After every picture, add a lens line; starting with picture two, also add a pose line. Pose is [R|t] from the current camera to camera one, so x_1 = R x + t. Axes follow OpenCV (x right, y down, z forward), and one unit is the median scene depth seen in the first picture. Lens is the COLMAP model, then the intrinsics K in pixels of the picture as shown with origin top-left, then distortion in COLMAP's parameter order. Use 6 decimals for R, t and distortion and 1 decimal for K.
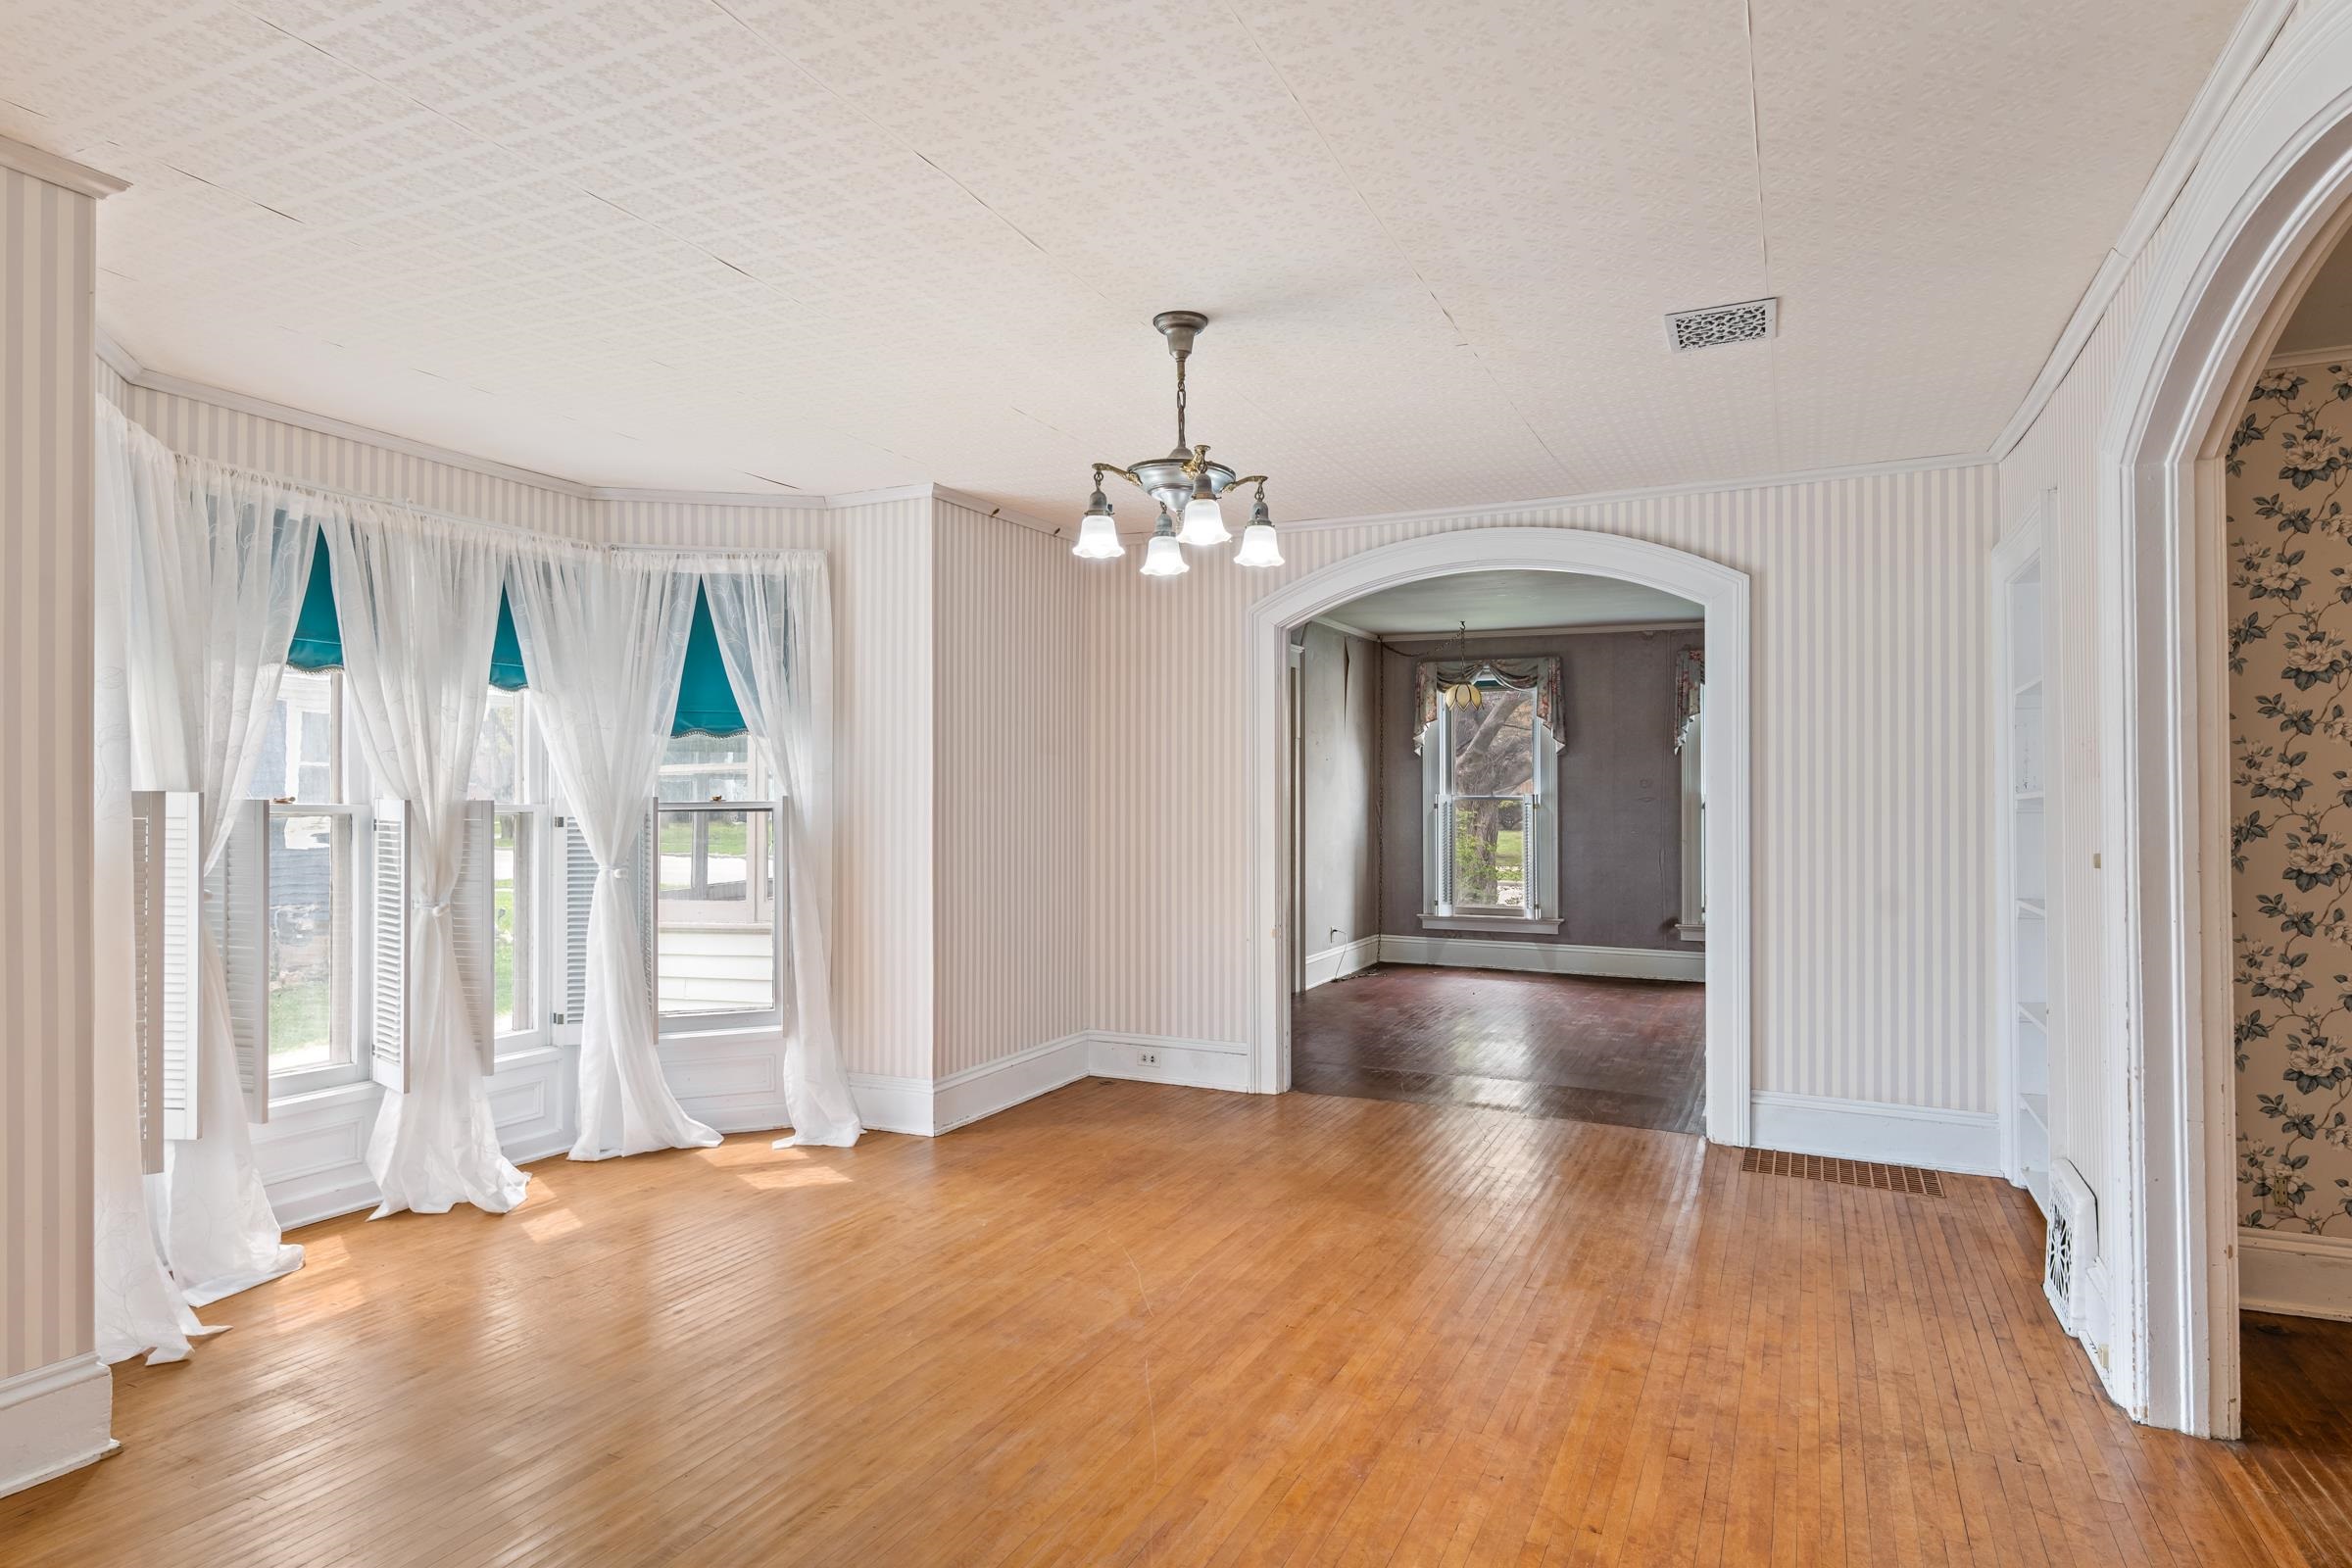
lens RADIAL K [[1325.3, 0, 1175.6], [0, 1325.3, 787.9], [0, 0, 1]] dist [0.003309, 0.000339]
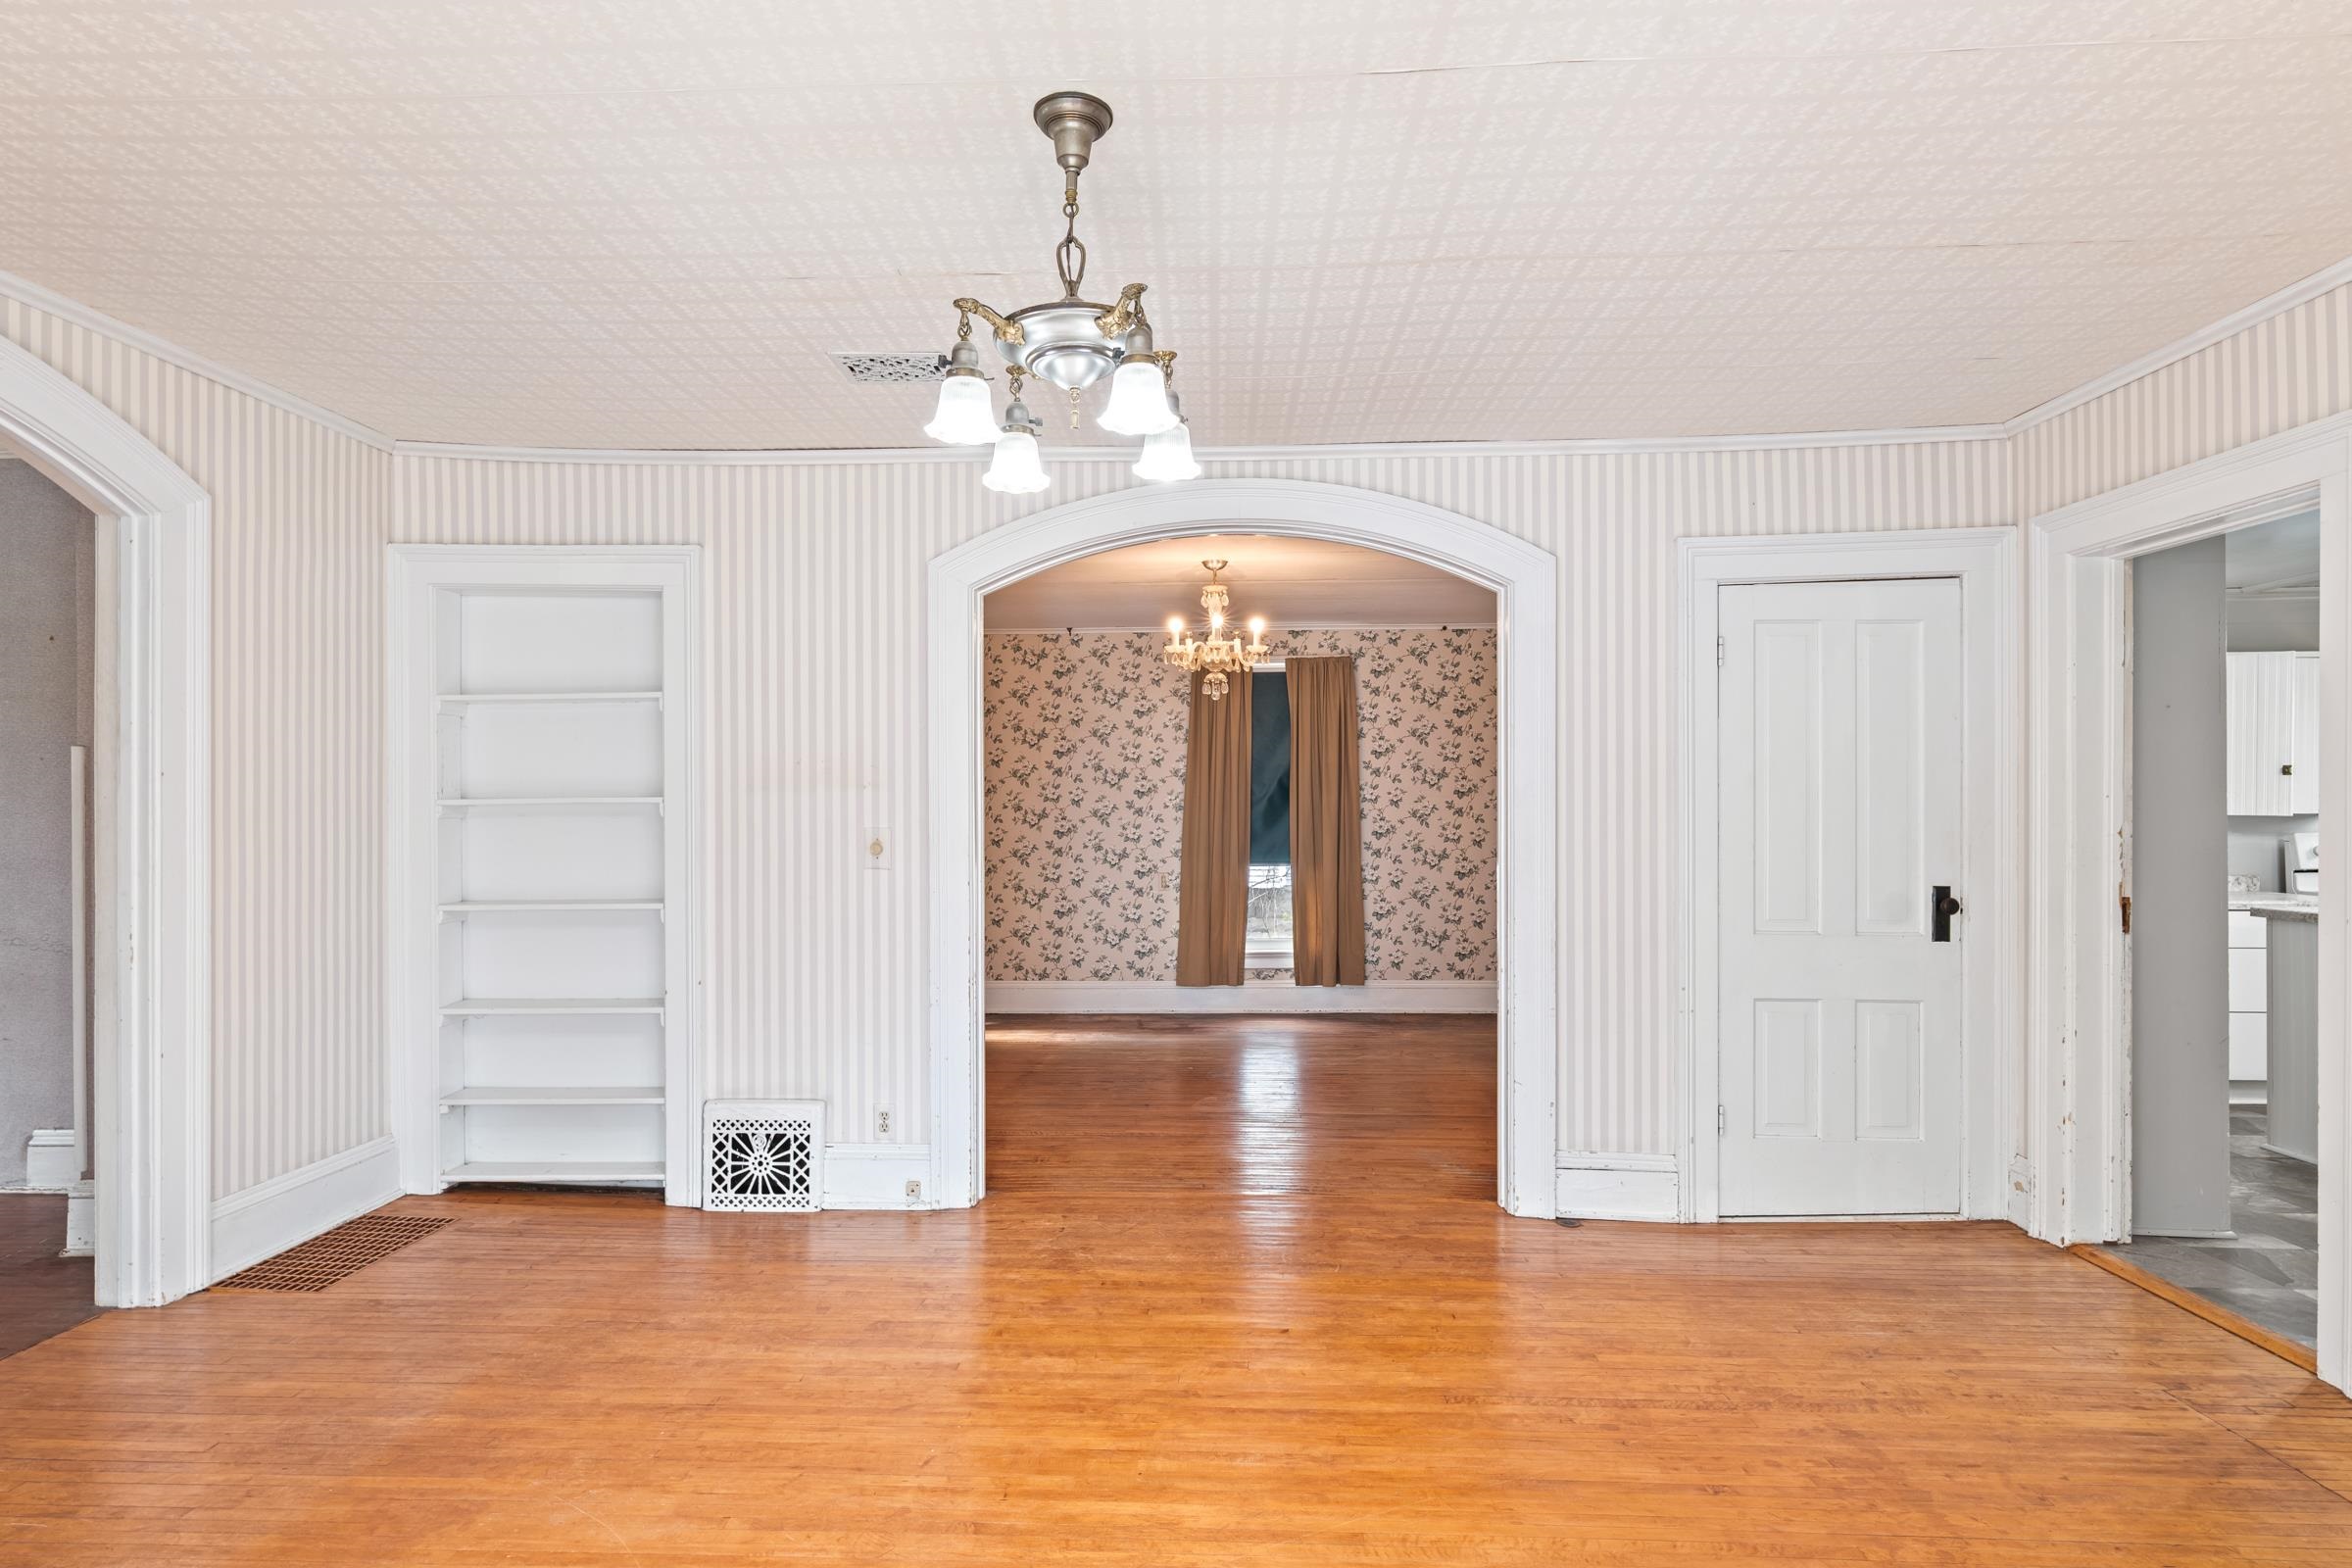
lens RADIAL K [[1233.8, 0, 1173.4], [0, 1233.8, 793.0], [0, 0, 1]] dist [-0.003566, -0.000273]
pose [[-0.397769, 0.004320, 0.917476, -0.564451], [-0.004842, 0.999965, -0.006808, 0.005175], [-0.917473, -0.007151, -0.397734, 1.118189]]
